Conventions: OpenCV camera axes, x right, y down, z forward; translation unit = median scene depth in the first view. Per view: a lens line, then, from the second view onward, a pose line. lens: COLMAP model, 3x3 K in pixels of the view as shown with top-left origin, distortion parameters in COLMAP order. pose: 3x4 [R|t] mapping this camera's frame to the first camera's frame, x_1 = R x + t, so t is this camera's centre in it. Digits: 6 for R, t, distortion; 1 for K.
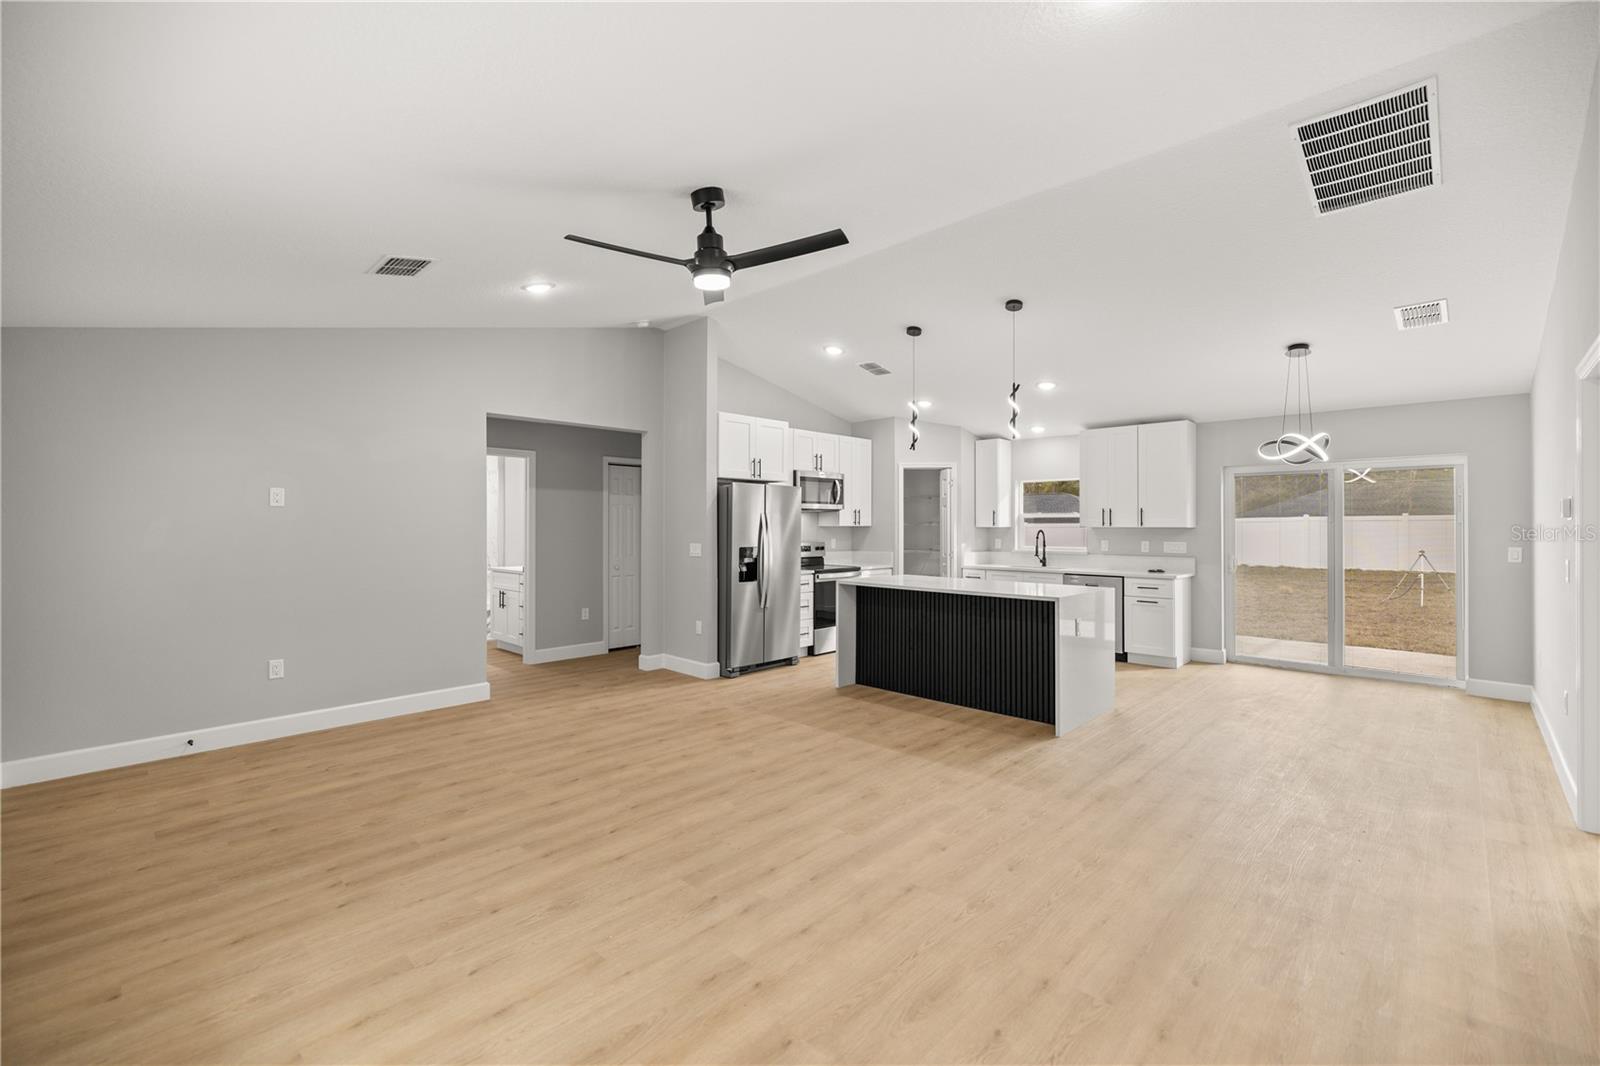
lens RADIAL K [[679.8, 0, 794.8], [0, 679.8, 514.0], [0, 0, 1]] dist [0.000683, 0.000117]
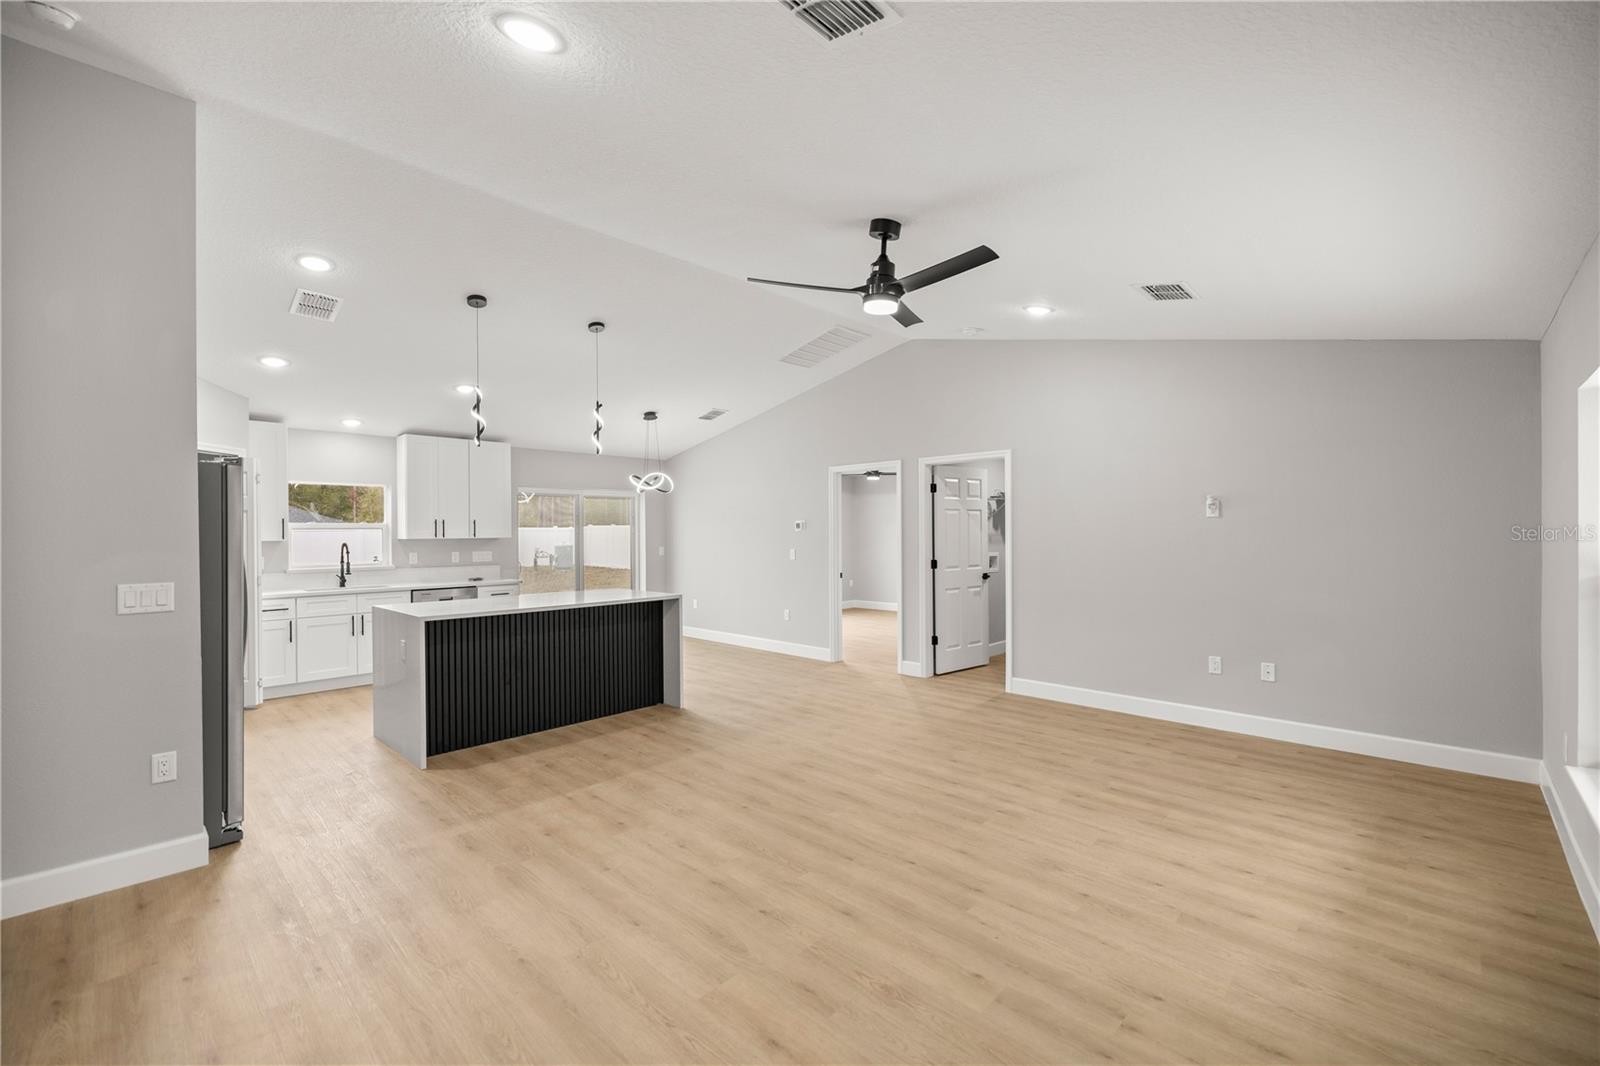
lens RADIAL K [[671.1, 0, 795.8], [0, 671.1, 531.2], [0, 0, 1]] dist [0.000734, 0.000123]
pose [[-0.007062, 0.000884, 0.999975, -0.552850], [-0.008405, 0.999964, -0.000944, 0.005892], [-0.999940, -0.008412, -0.007055, 0.542644]]
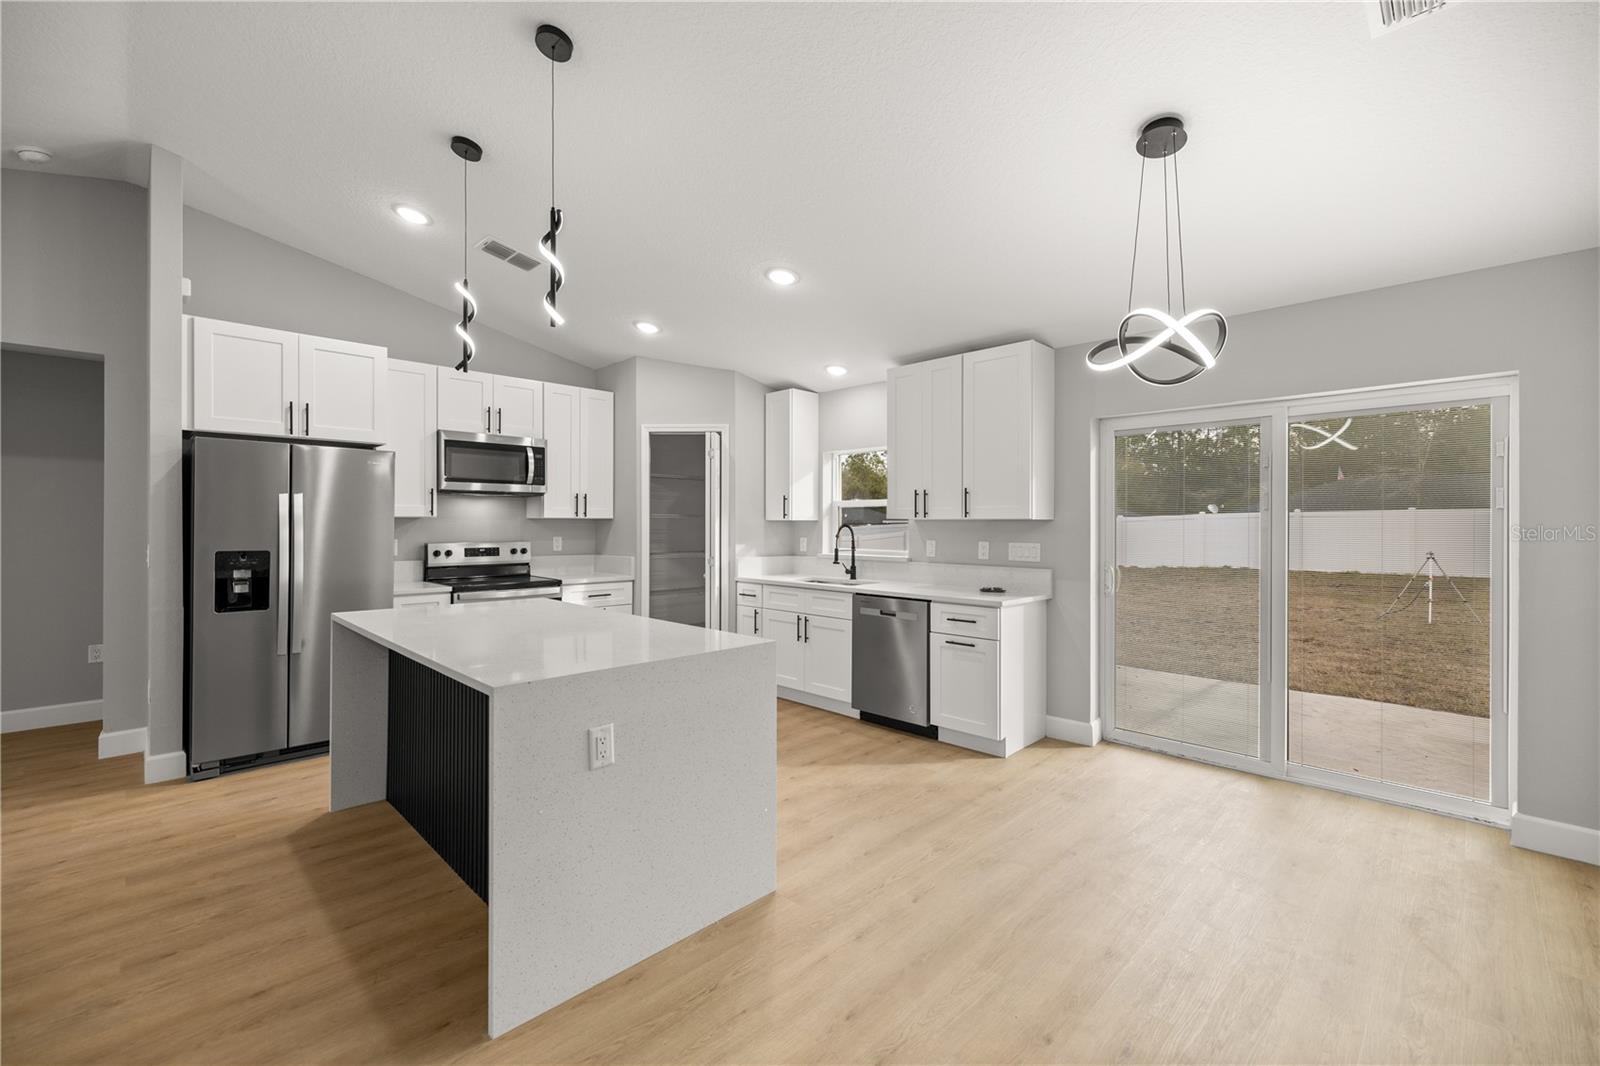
lens RADIAL K [[670.0, 0, 793.0], [0, 670.0, 517.7], [0, 0, 1]] dist [-0.000984, -0.000081]
pose [[0.999849, 0.000898, -0.017344, 0.384415], [-0.000748, 0.999962, 0.008634, 0.013796], [0.017351, -0.008620, 0.999812, 0.413996]]
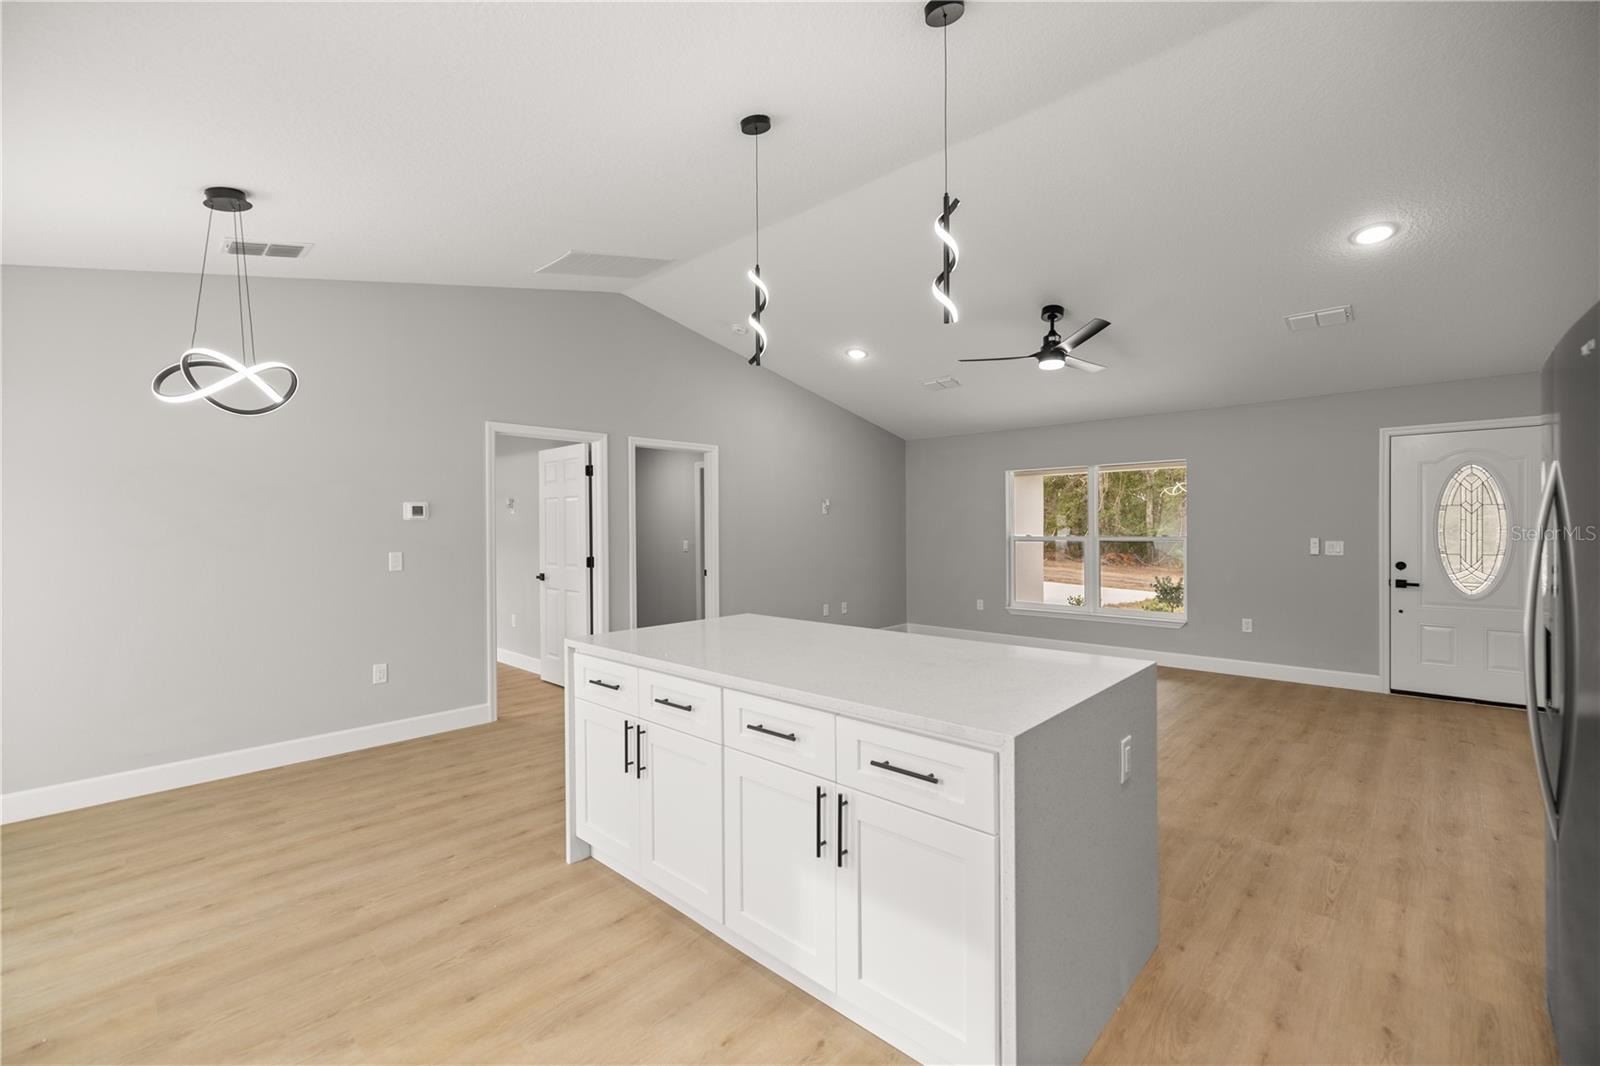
lens RADIAL K [[671.1, 0, 795.8], [0, 671.1, 531.2], [0, 0, 1]] dist [0.000734, 0.000123]
pose [[-0.999786, 0.006328, -0.019704, 0.234693], [0.006471, 0.999953, -0.007191, 0.022295], [0.019657, -0.007317, -0.999780, 1.196240]]
